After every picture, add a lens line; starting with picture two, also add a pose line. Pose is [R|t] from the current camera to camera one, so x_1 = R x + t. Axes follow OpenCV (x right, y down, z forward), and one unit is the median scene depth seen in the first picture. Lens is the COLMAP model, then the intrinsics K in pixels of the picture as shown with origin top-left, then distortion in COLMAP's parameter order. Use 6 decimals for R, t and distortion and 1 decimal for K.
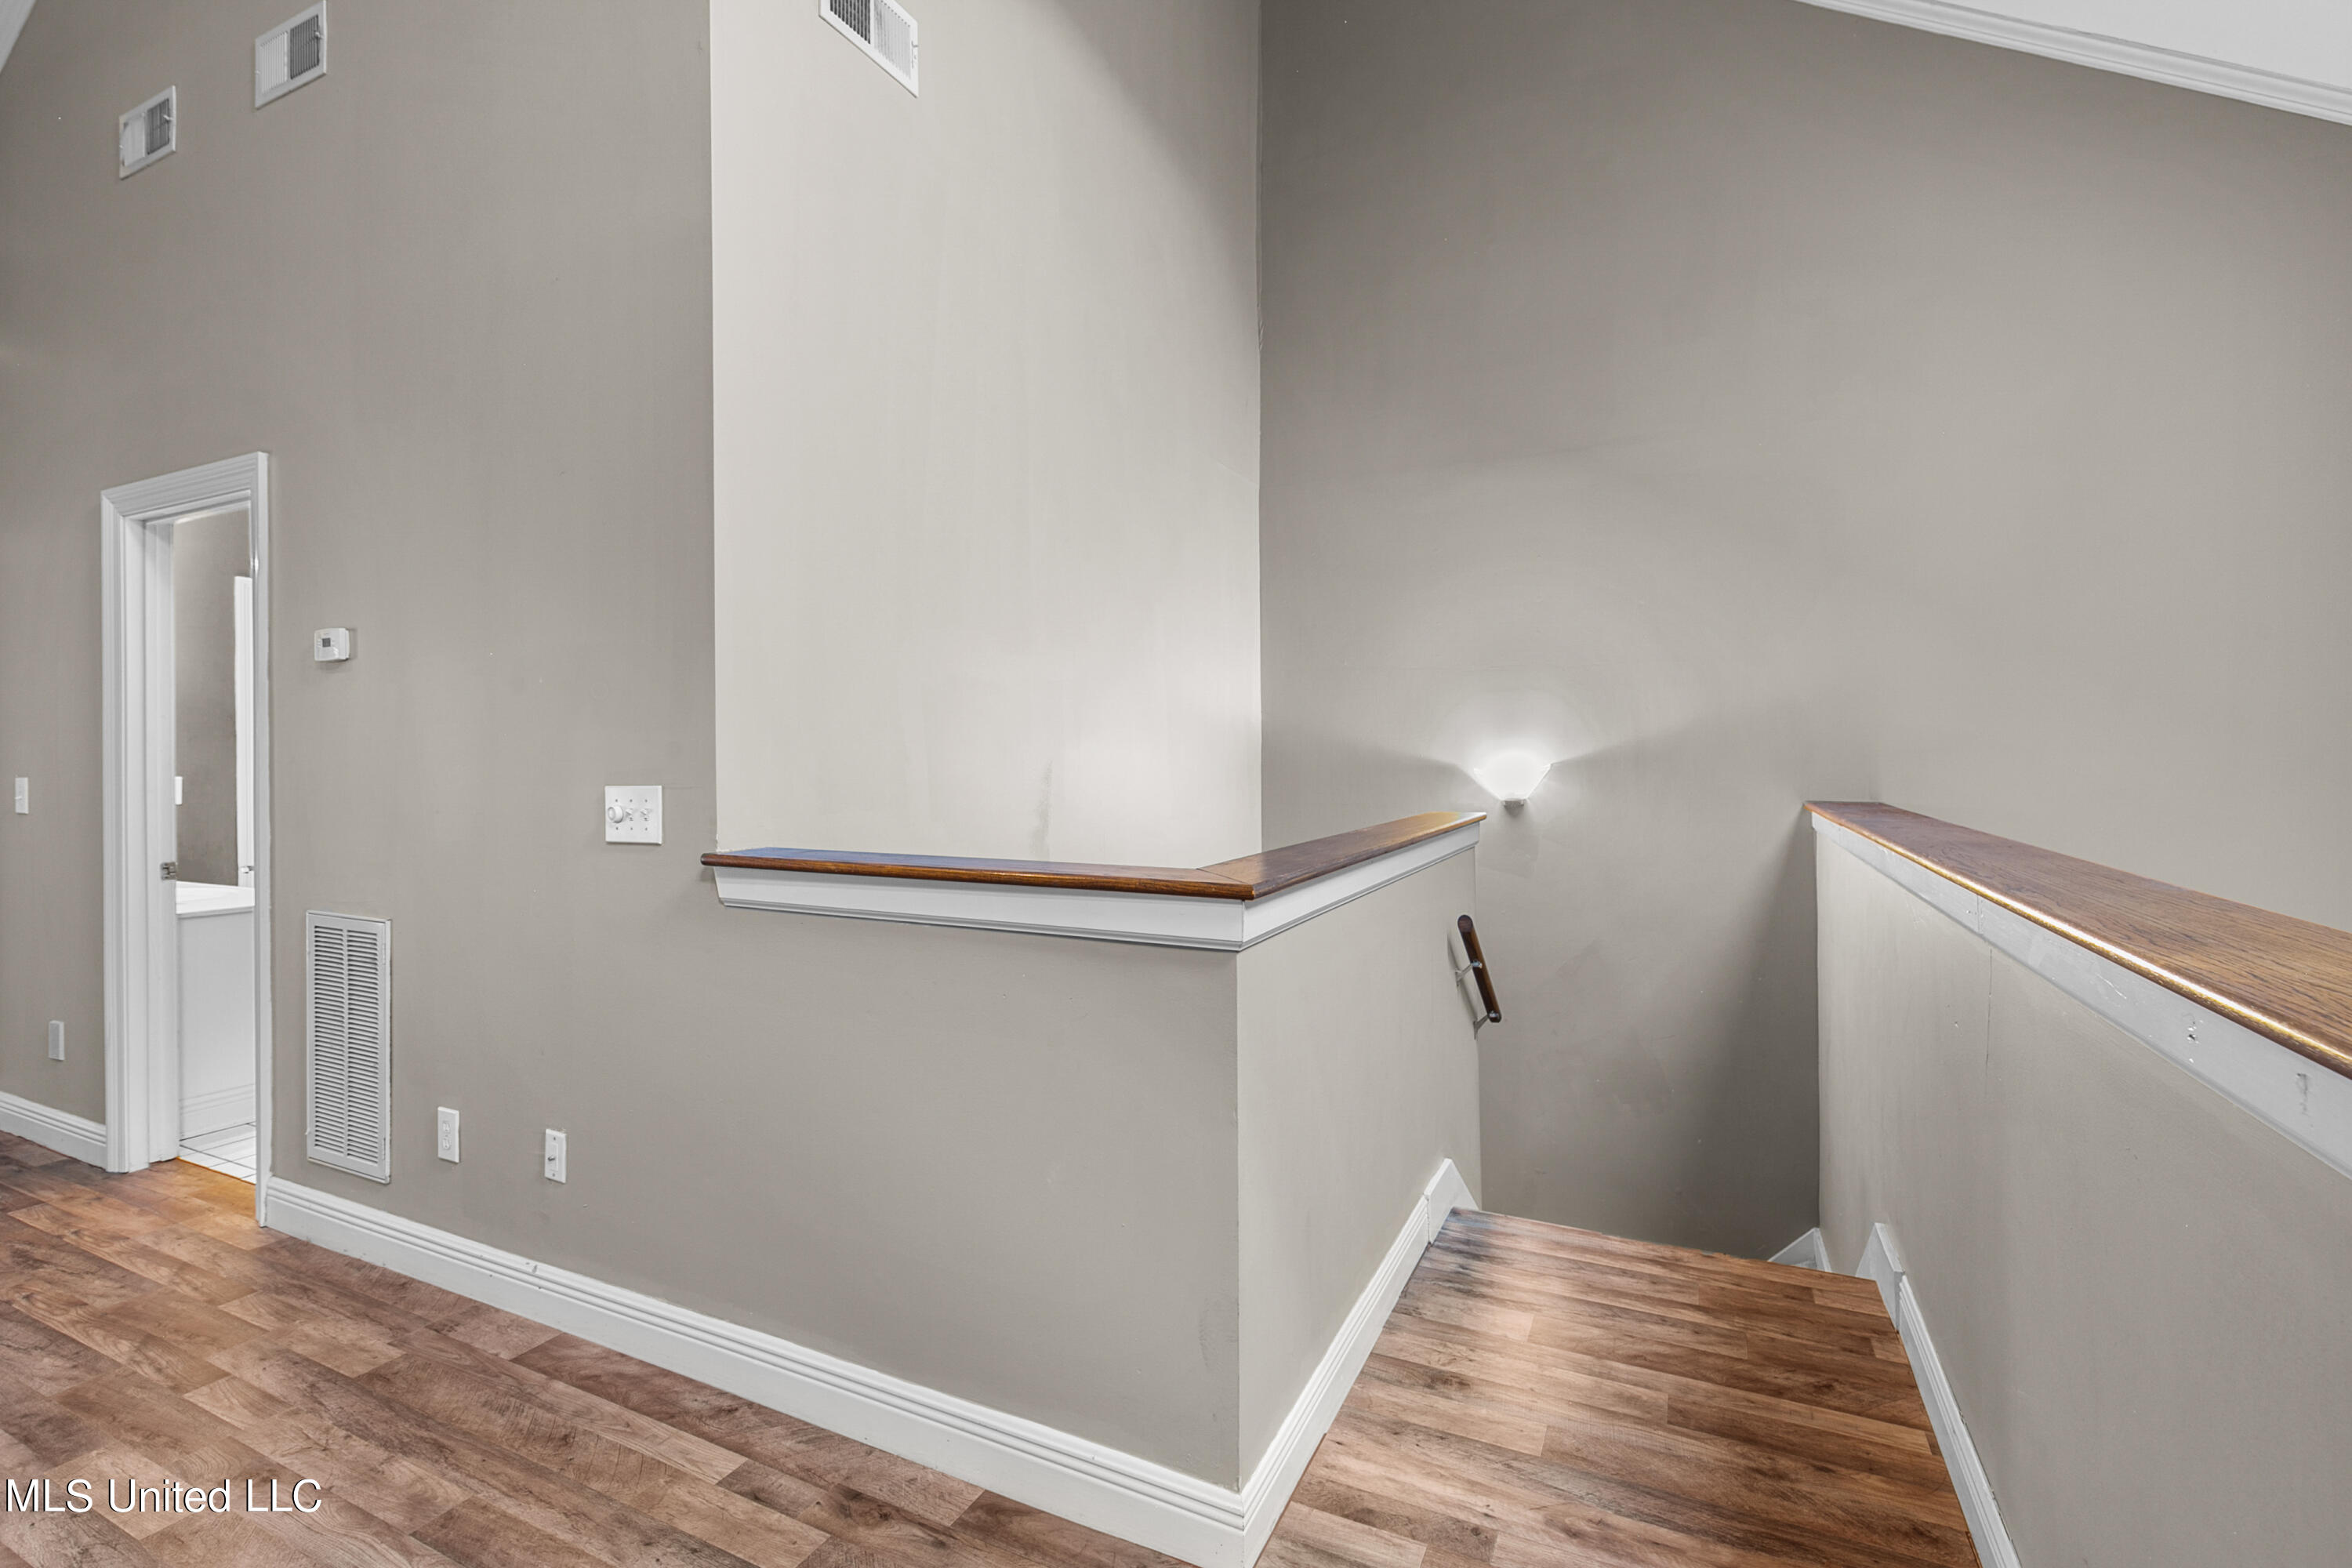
lens RADIAL K [[1048.3, 0, 1175.1], [0, 1048.3, 762.1], [0, 0, 1]] dist [-0.000568, 0.000588]
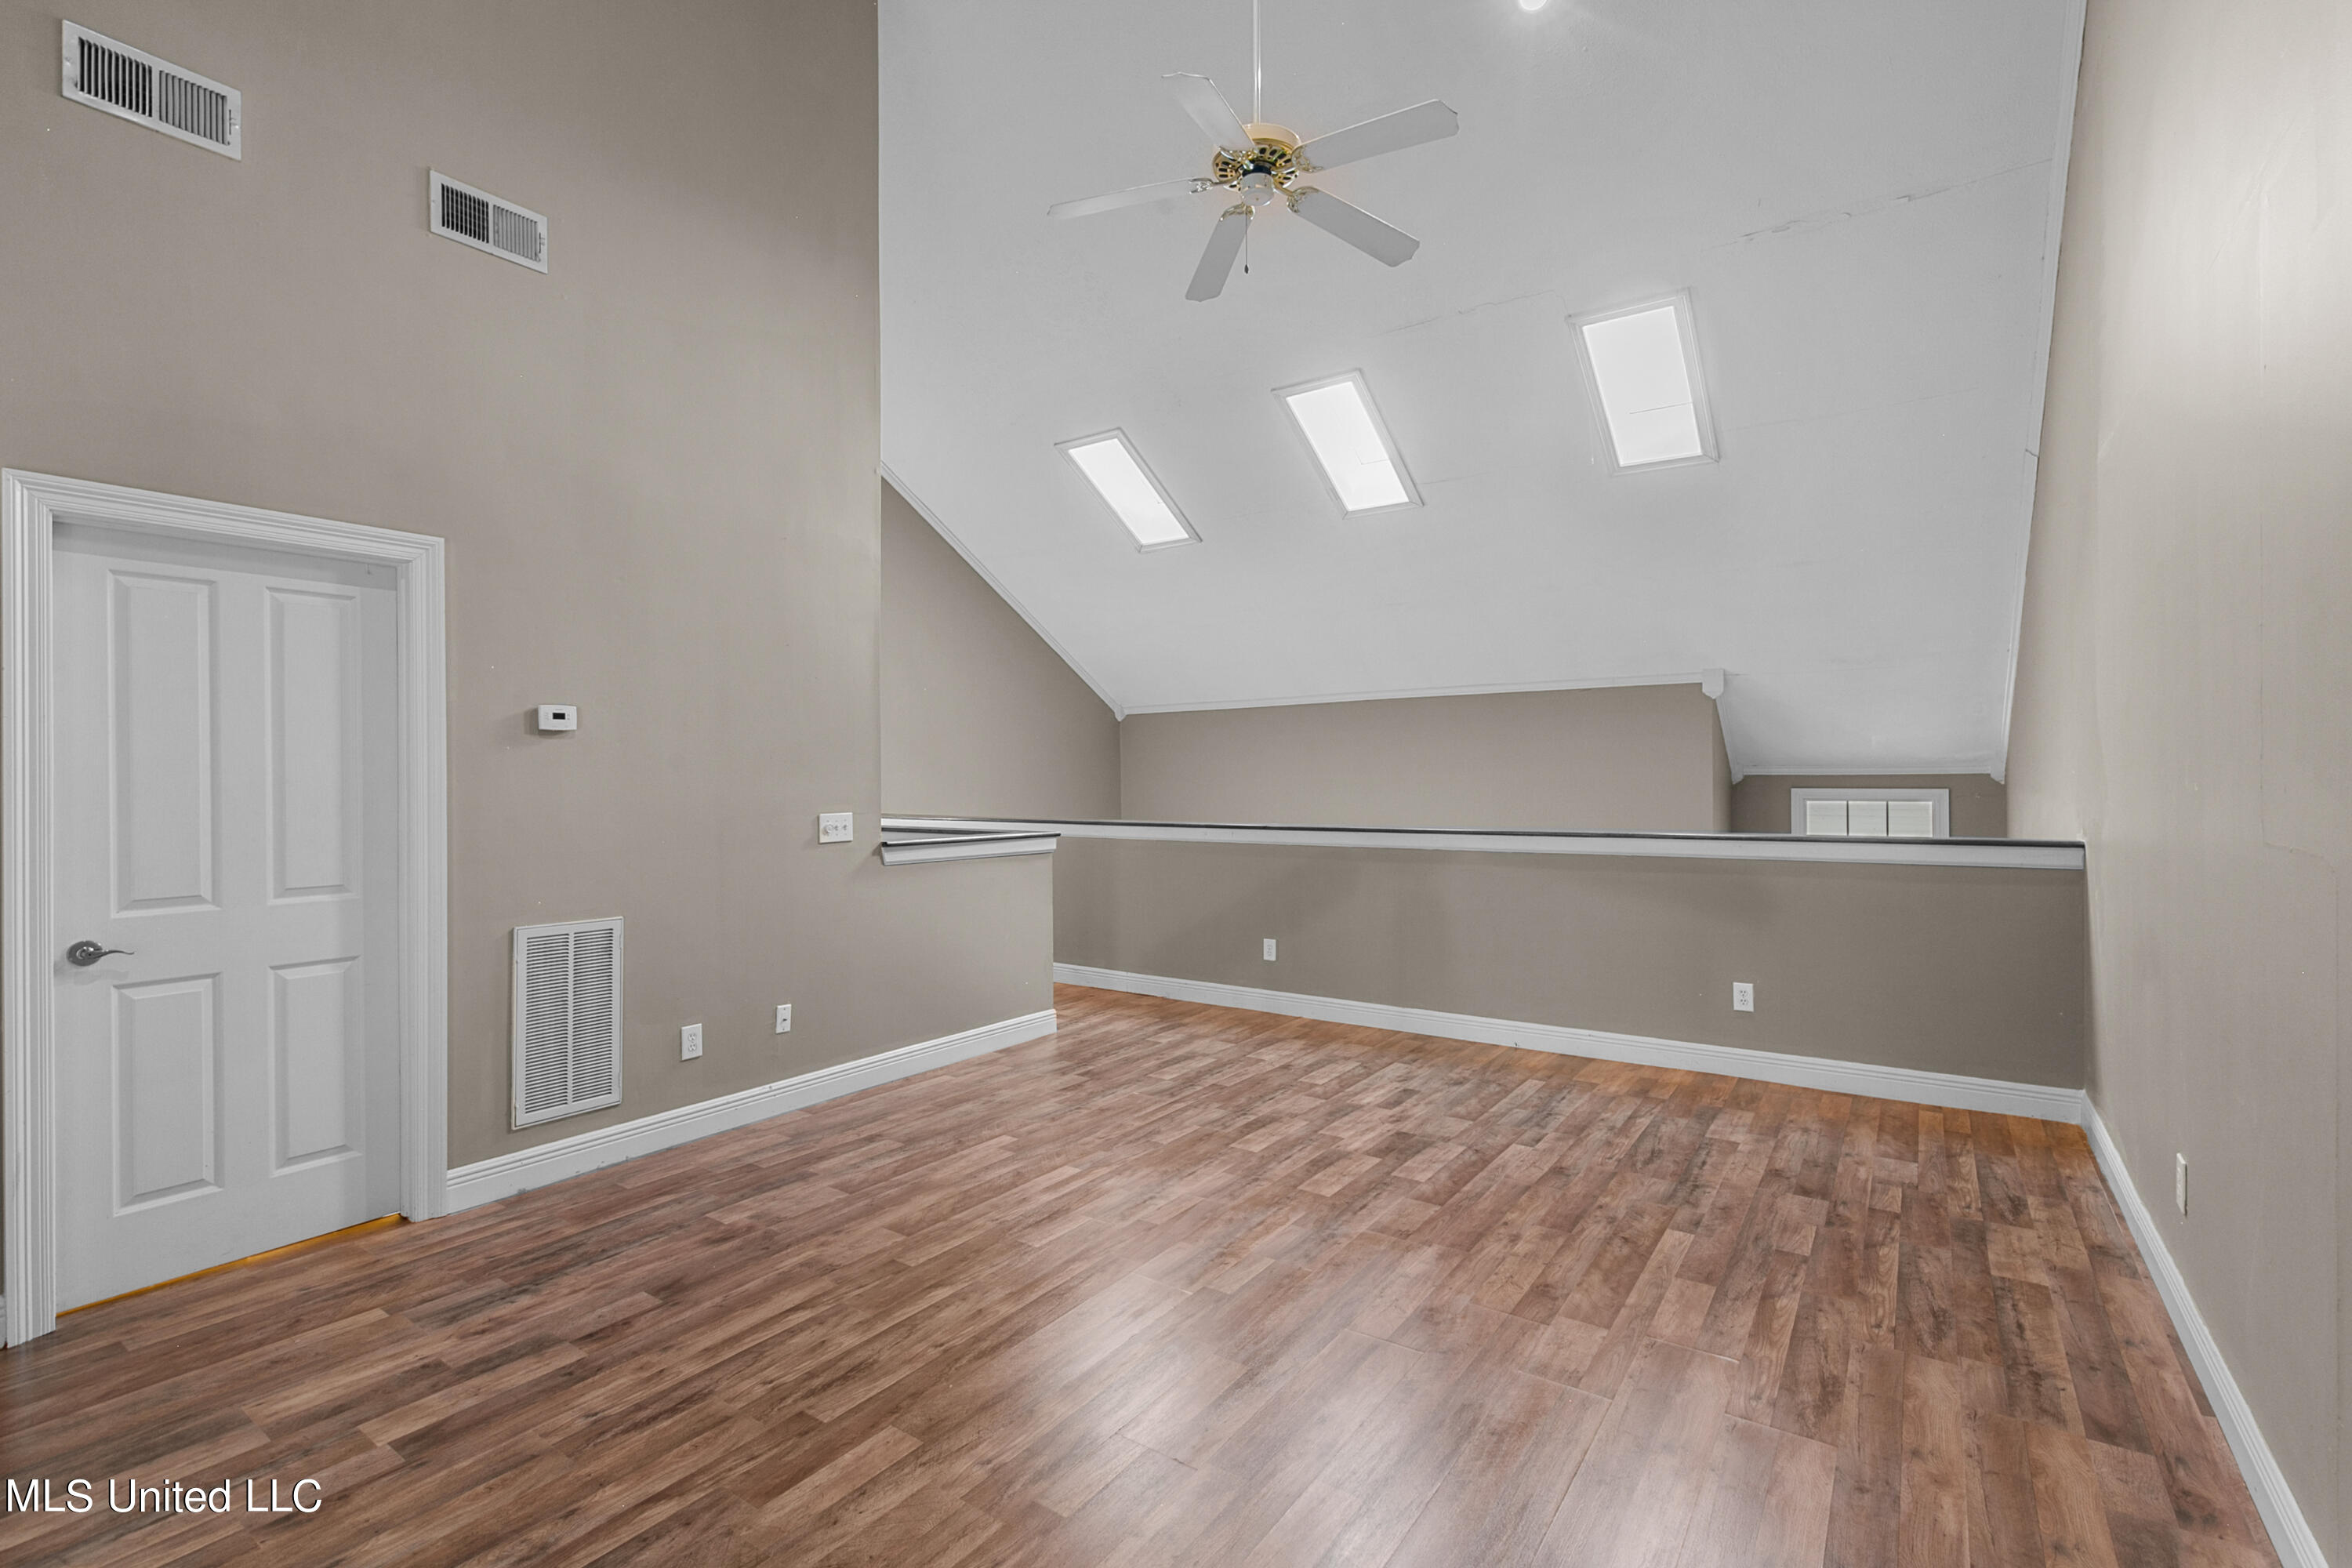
lens RADIAL K [[1048.3, 0, 1177.2], [0, 1048.3, 783.3], [0, 0, 1]] dist [-0.000568, 0.000588]
pose [[0.159851, -0.004872, 0.987129, -2.279017], [0.000699, 0.999988, 0.004822, -0.041676], [-0.987141, -0.000080, 0.159852, 0.034427]]
